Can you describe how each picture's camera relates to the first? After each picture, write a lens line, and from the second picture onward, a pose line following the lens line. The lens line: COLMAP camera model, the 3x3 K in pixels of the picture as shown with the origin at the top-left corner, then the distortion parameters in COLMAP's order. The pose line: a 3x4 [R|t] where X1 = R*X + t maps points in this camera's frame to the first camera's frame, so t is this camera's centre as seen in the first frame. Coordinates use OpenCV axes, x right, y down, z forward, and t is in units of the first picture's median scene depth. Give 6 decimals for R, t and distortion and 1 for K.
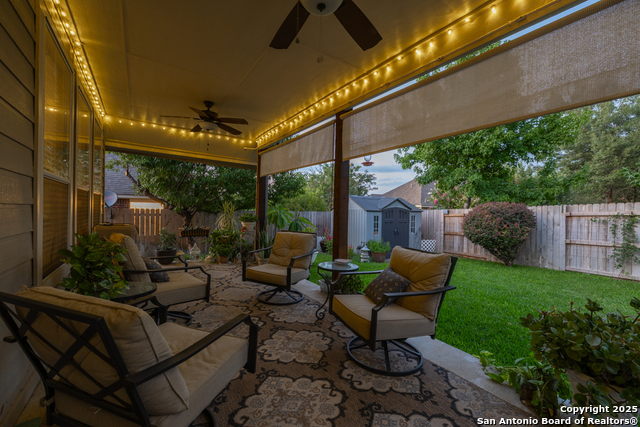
lens RADIAL K [[269.1, 0, 320.0], [0, 269.1, 213.5], [0, 0, 1]] dist [-0.000336, 0.000106]
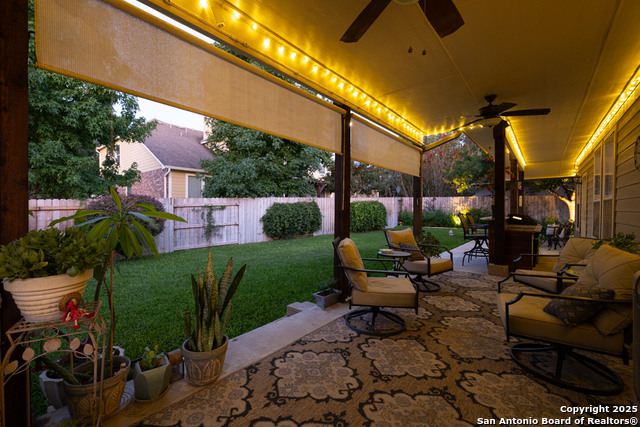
lens RADIAL K [[269.1, 0, 320.0], [0, 269.1, 213.5], [0, 0, 1]] dist [-0.000336, 0.000106]
pose [[-0.299667, -0.027143, 0.953658, -0.489422], [-0.009892, 0.999630, 0.025344, 0.005807], [-0.953993, -0.001839, -0.299824, 0.846317]]
